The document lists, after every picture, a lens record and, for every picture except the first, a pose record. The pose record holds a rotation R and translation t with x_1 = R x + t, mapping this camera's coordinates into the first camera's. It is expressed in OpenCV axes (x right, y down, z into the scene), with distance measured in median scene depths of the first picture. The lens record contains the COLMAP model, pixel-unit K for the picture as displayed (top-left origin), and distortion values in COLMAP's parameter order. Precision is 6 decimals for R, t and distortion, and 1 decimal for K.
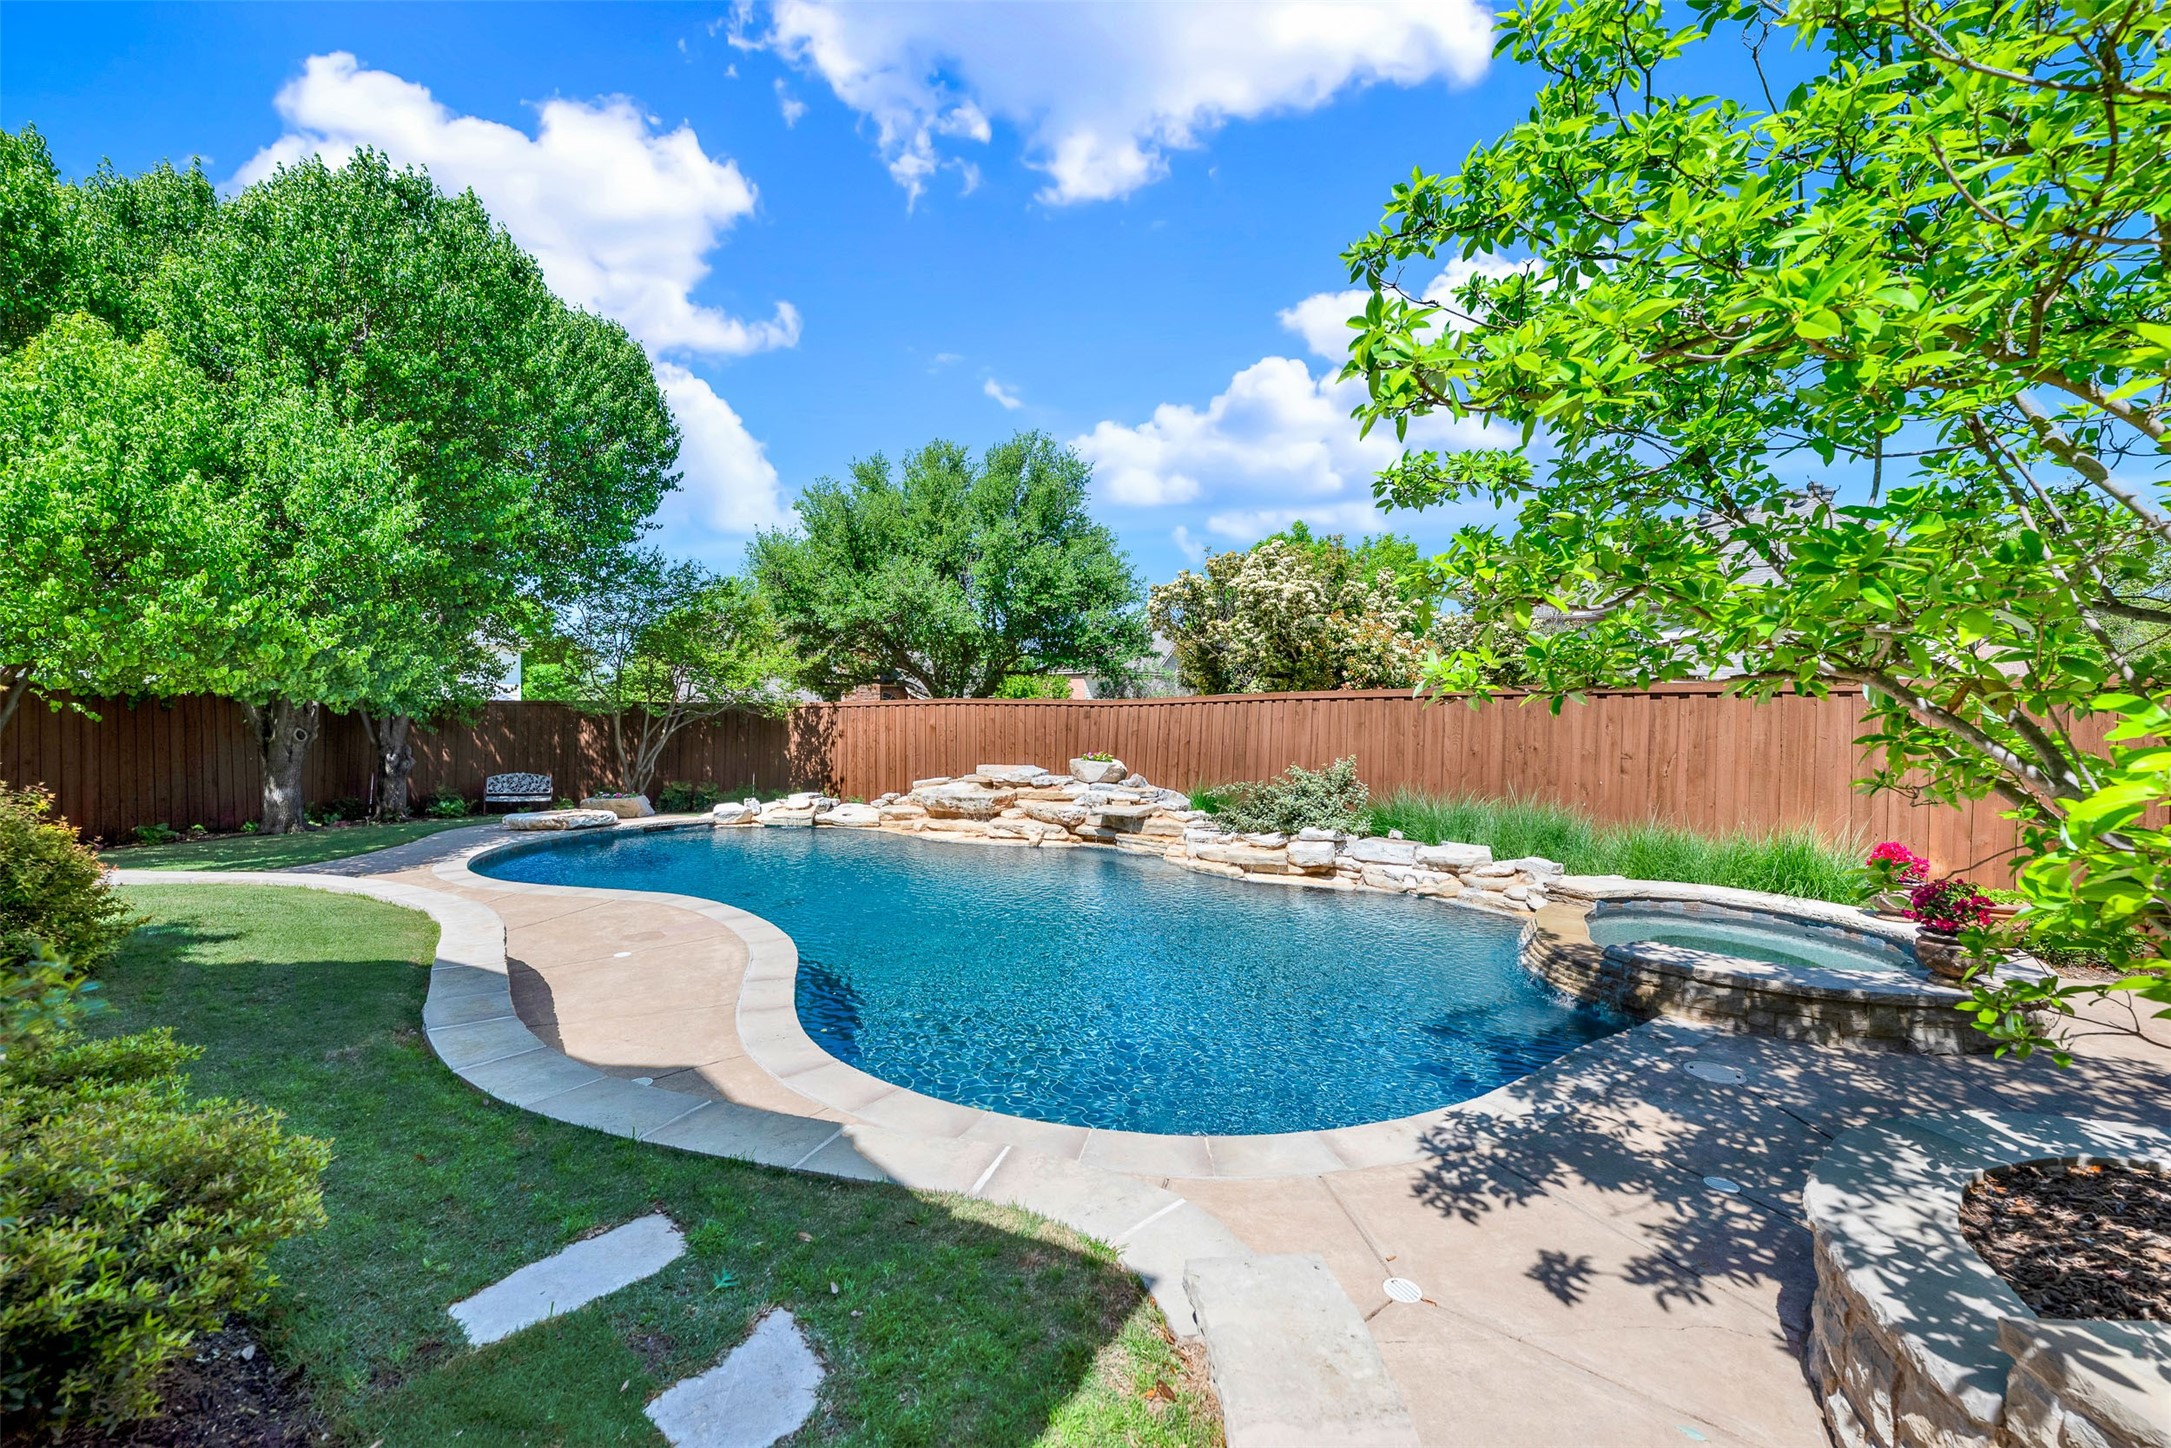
lens RADIAL K [[904.4, 0, 1088.8], [0, 904.4, 714.5], [0, 0, 1]] dist [-0.000163, 0.000443]
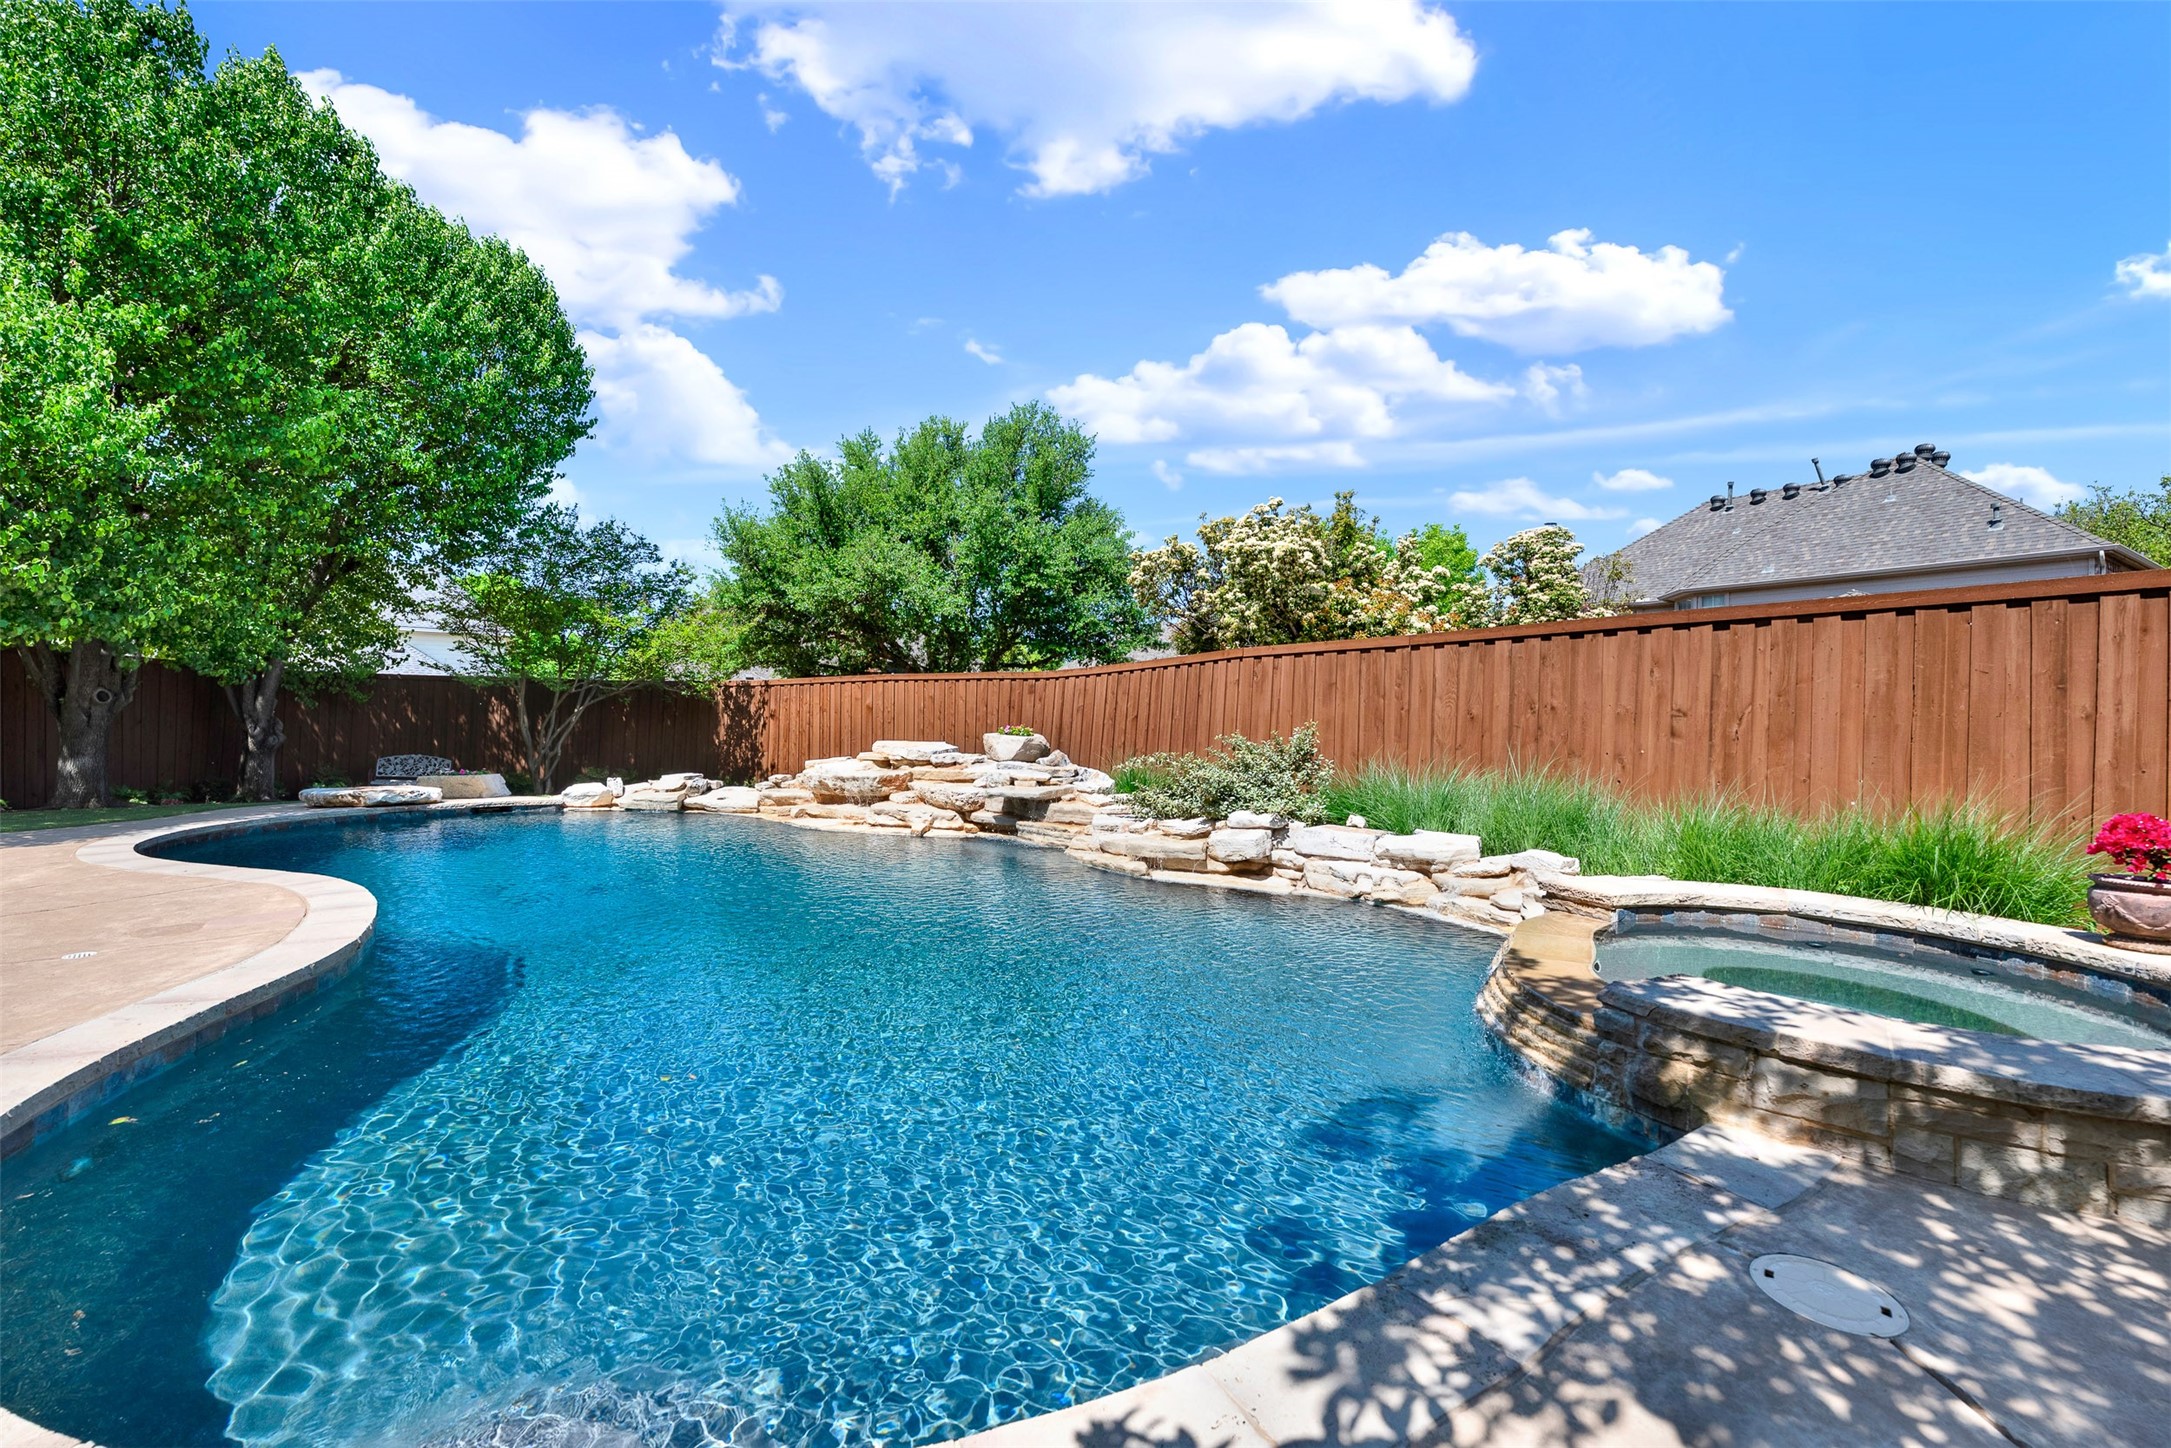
lens RADIAL K [[915.9, 0, 1085.5], [0, 915.9, 724.0], [0, 0, 1]] dist [-0.000083, -0.000317]
pose [[0.998304, 0.009954, -0.057358, 0.131488], [-0.010226, 0.999938, -0.004444, 0.048194], [0.057310, 0.005023, 0.998344, 0.196770]]
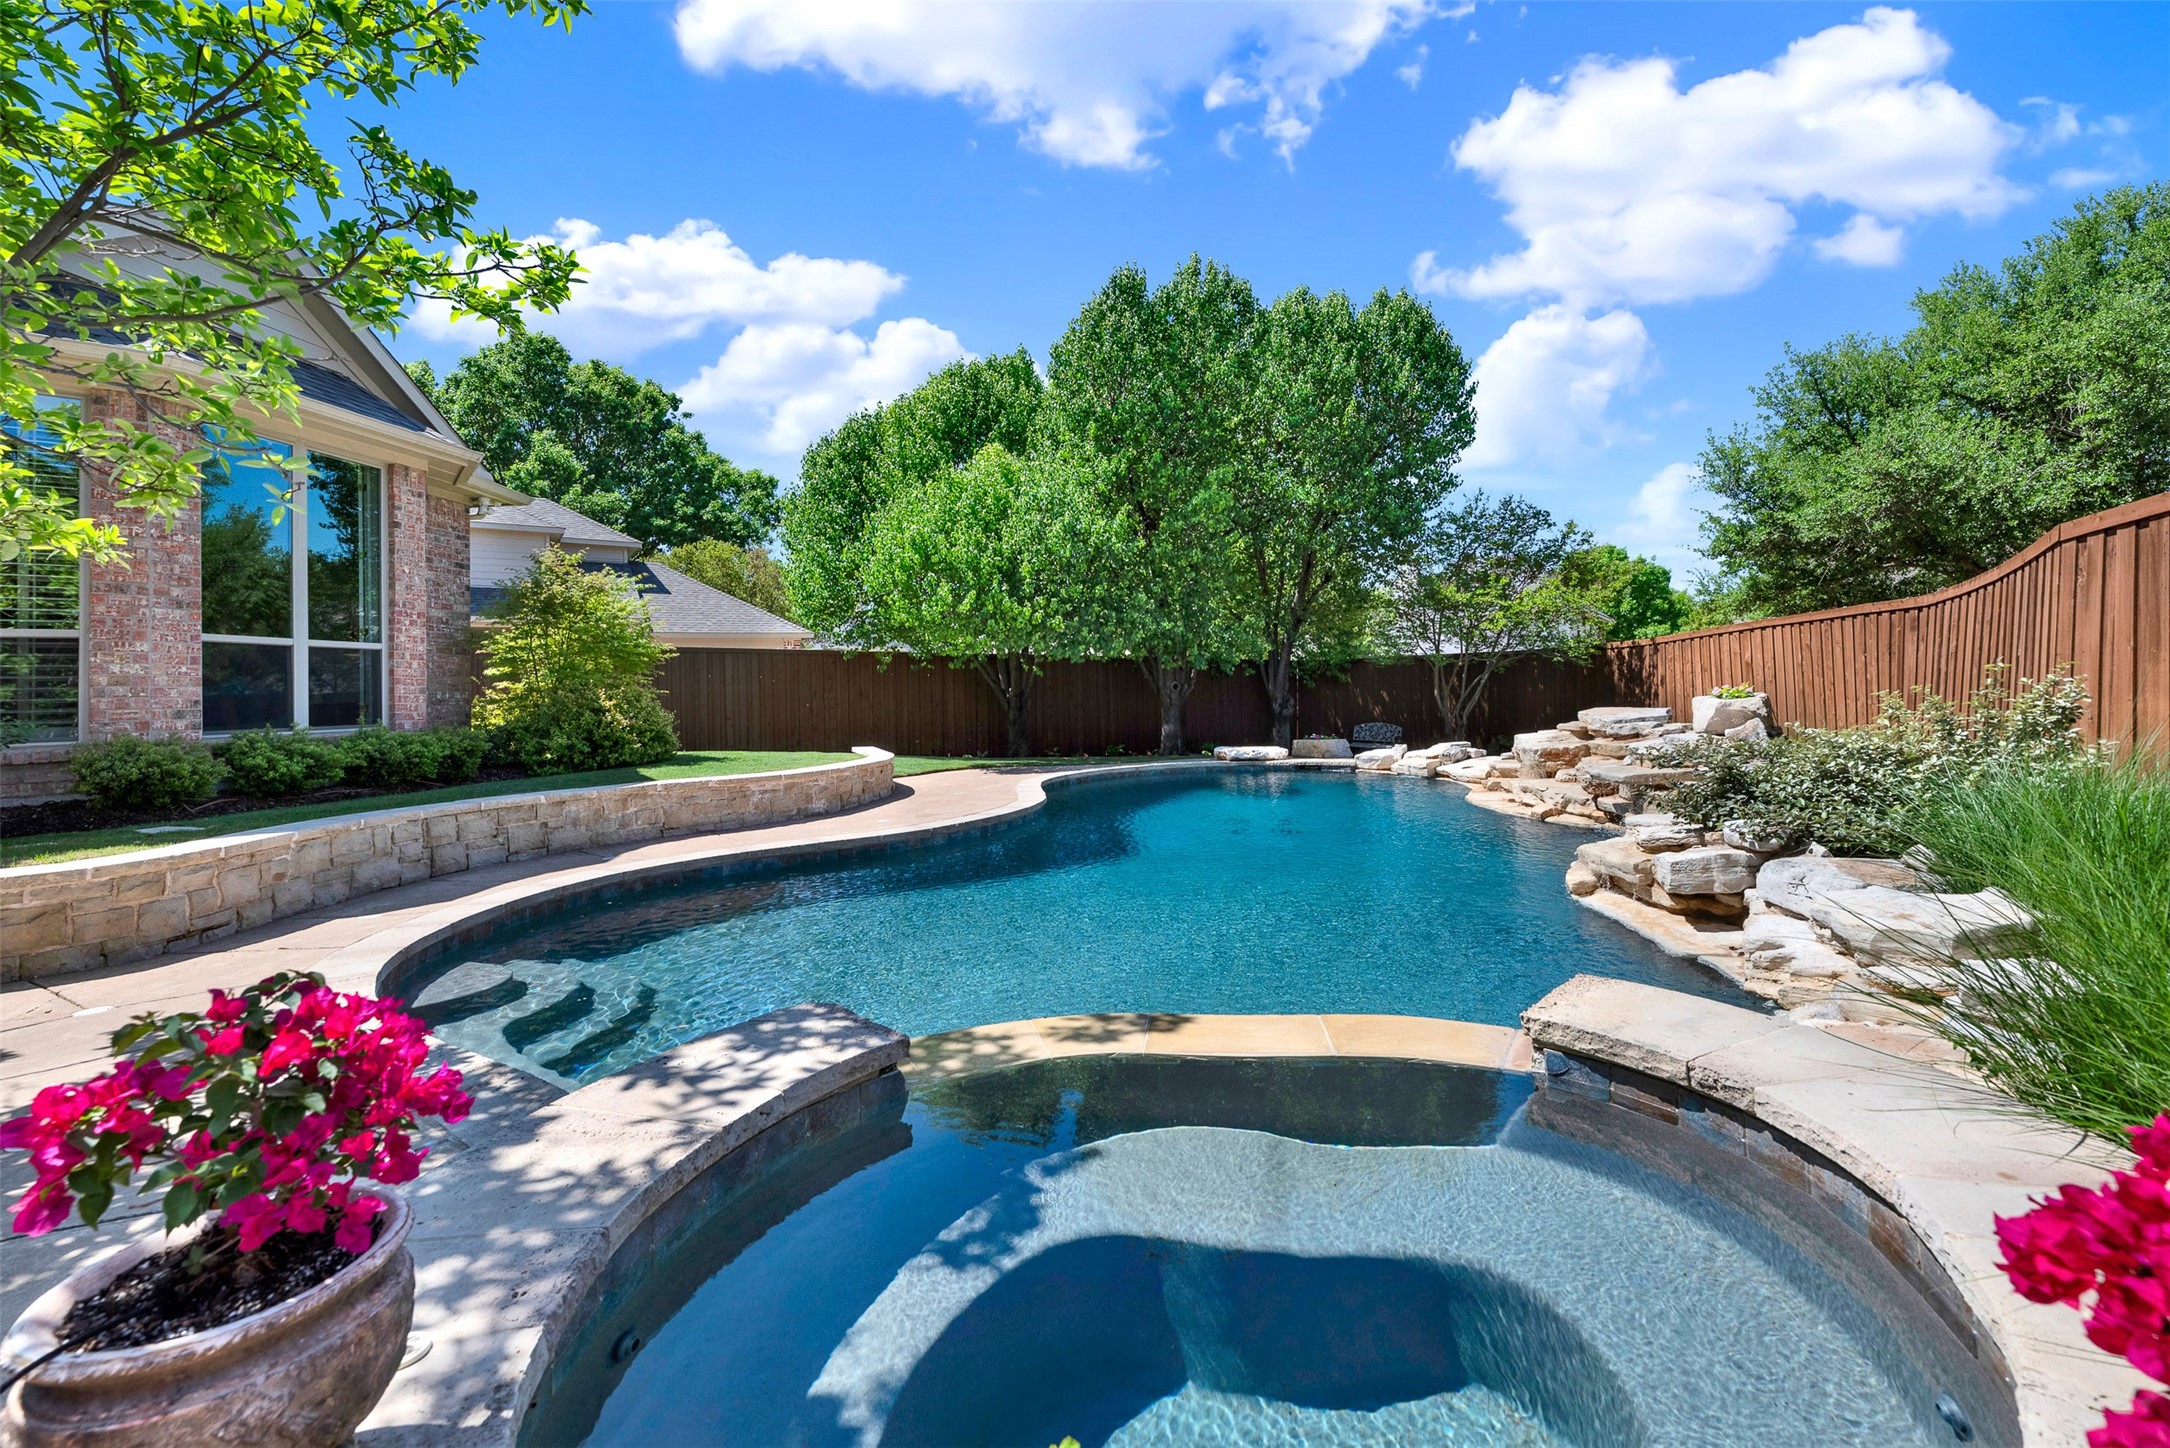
lens RADIAL K [[922.6, 0, 1085.0], [0, 922.6, 724.0], [0, 0, 1]] dist [-0.013896, -0.000036]
pose [[0.319919, 0.014986, -0.947326, 0.485255], [0.022007, 0.999488, 0.023243, 0.049033], [0.947189, -0.028283, 0.319426, 0.449862]]
